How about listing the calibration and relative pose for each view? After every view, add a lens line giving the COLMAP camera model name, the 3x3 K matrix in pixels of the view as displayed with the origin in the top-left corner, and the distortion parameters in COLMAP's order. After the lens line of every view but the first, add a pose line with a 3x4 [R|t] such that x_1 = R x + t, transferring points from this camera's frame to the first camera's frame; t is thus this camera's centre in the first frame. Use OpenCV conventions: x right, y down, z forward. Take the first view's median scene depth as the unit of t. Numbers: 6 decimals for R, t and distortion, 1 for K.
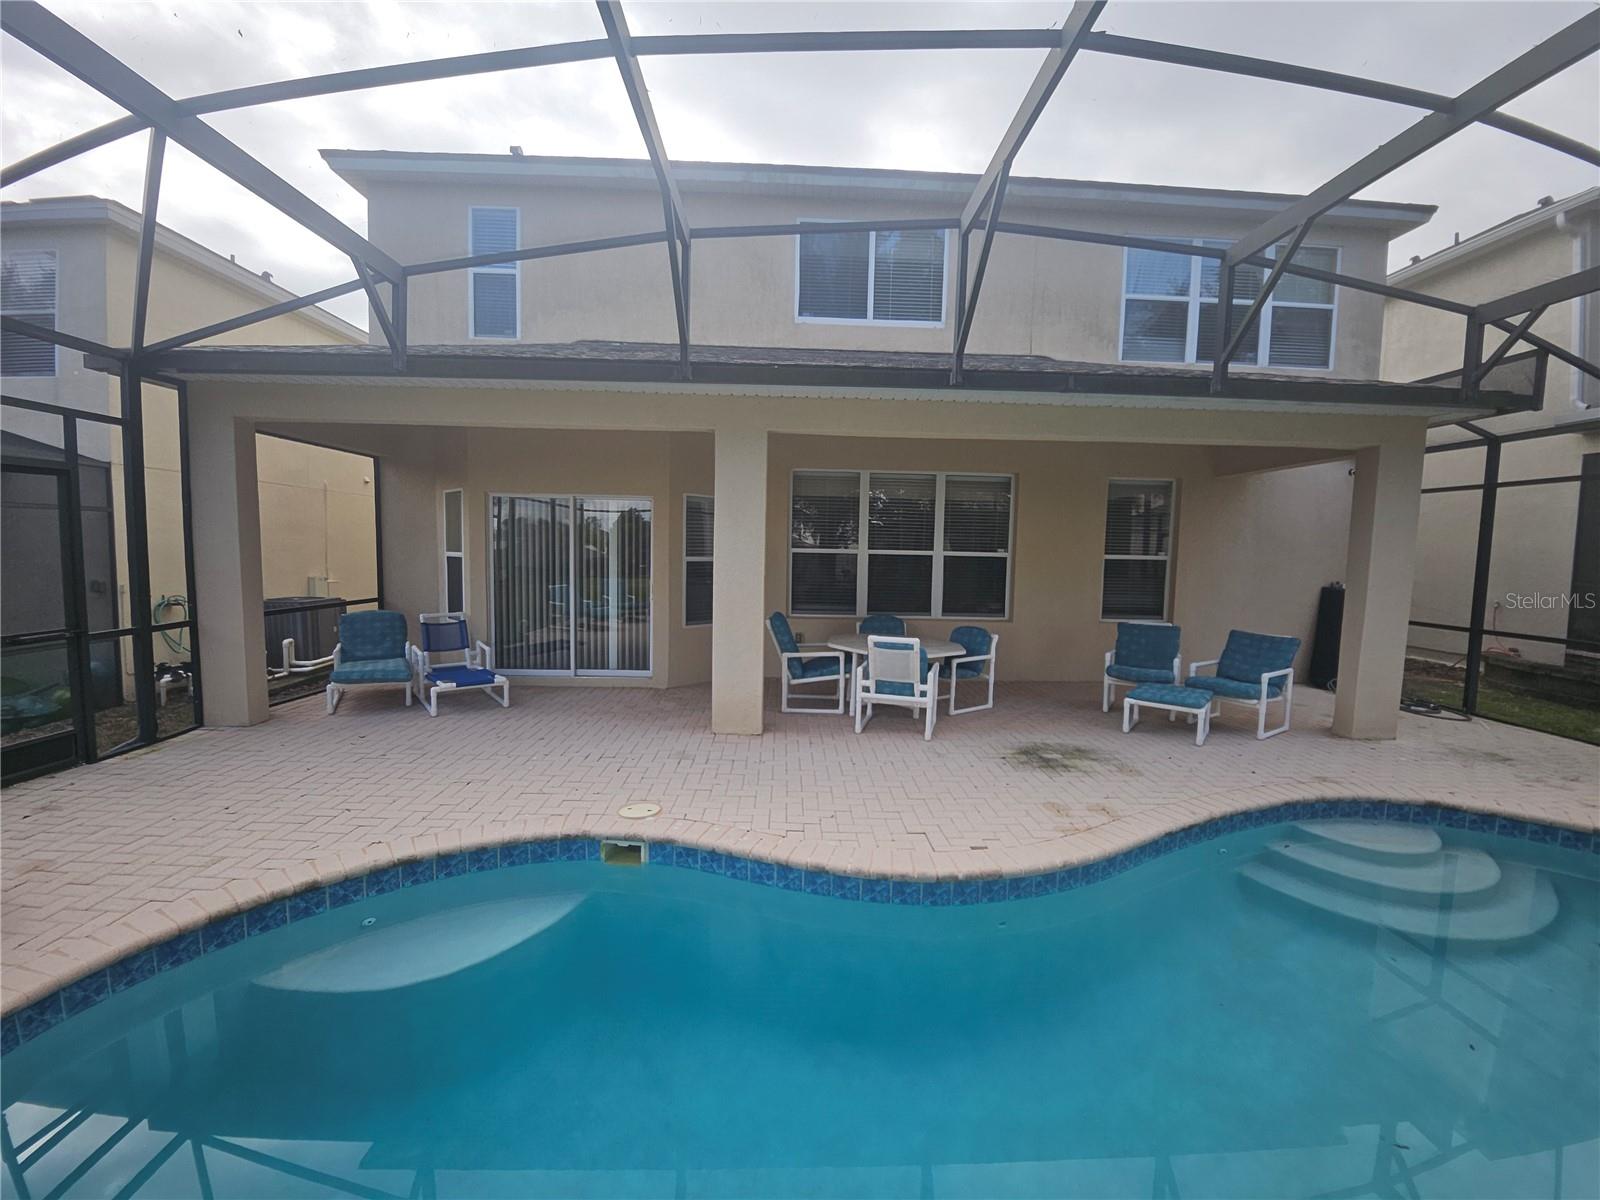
lens RADIAL K [[639.1, 0, 803.3], [0, 639.1, 598.0], [0, 0, 1]] dist [-0.016695, -0.000118]
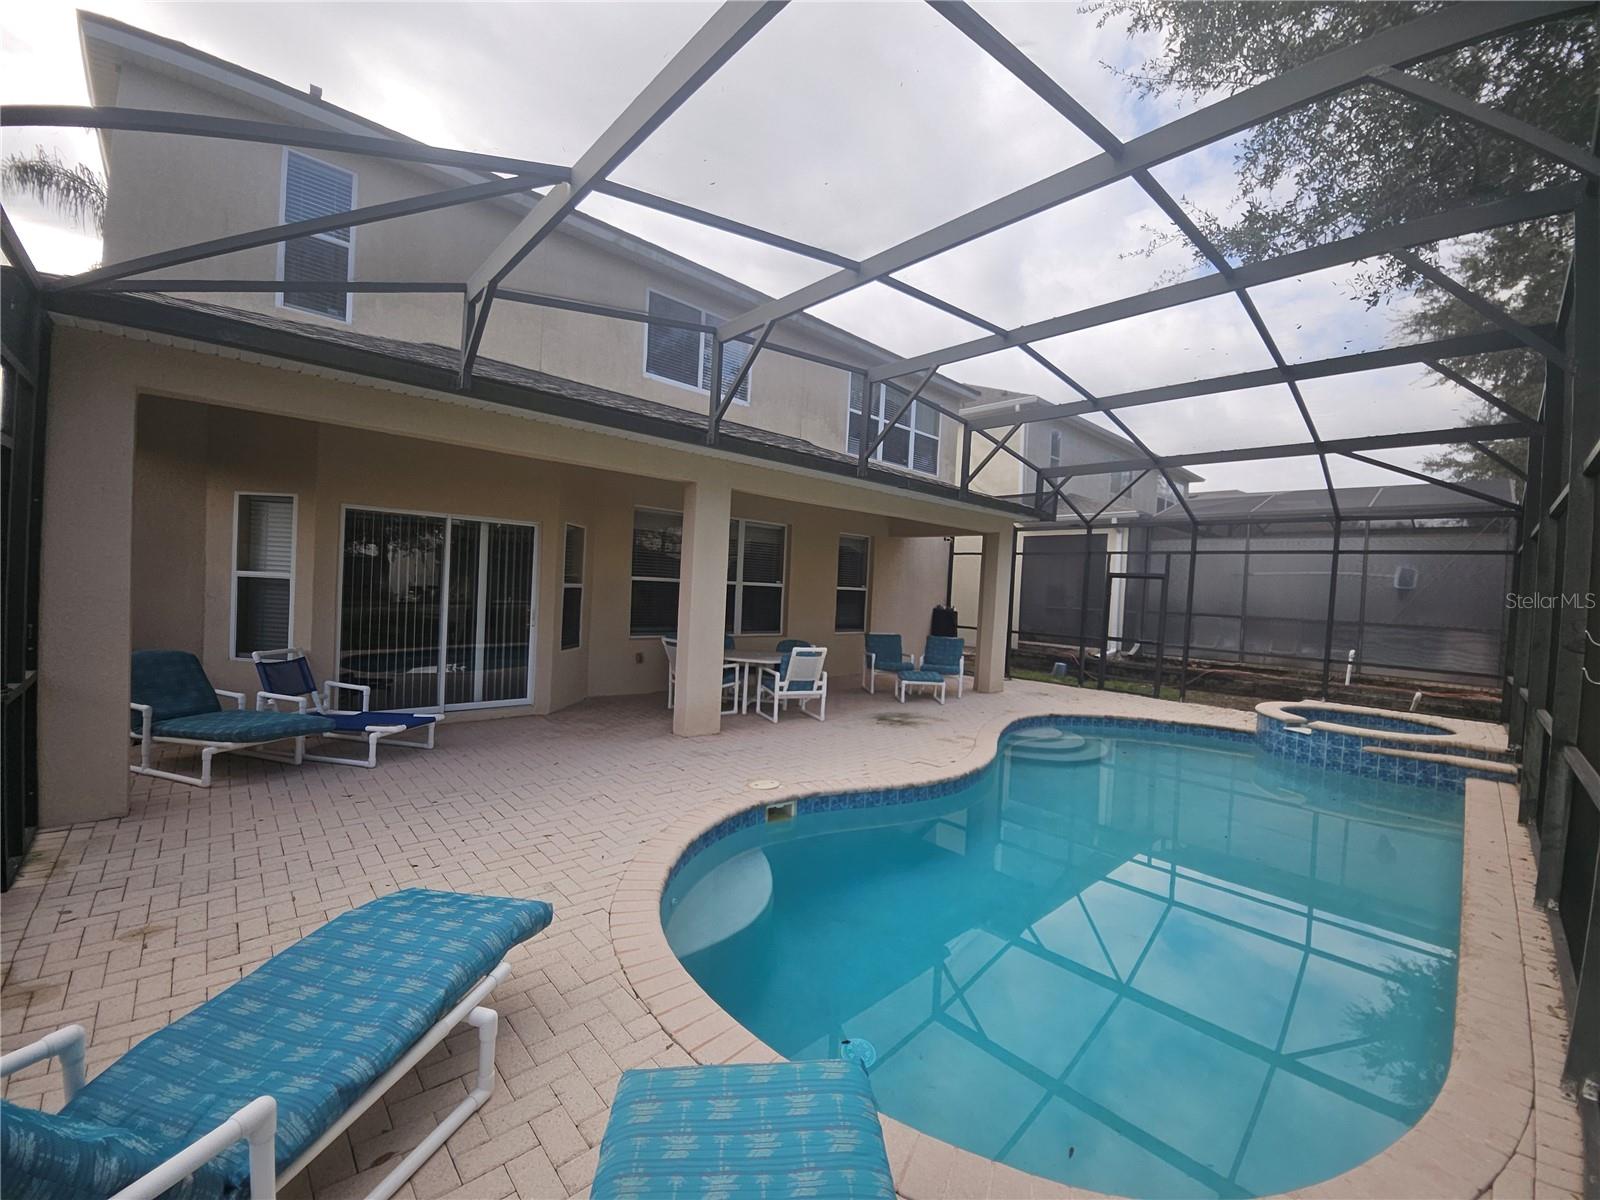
lens RADIAL K [[639.1, 0, 806.6], [0, 639.1, 600.3], [0, 0, 1]] dist [-0.016695, -0.000118]
pose [[0.756109, 0.001007, 0.654445, -0.731356], [0.017960, 0.999590, -0.022287, -0.009959], [-0.654200, 0.028605, 0.755781, -0.040872]]
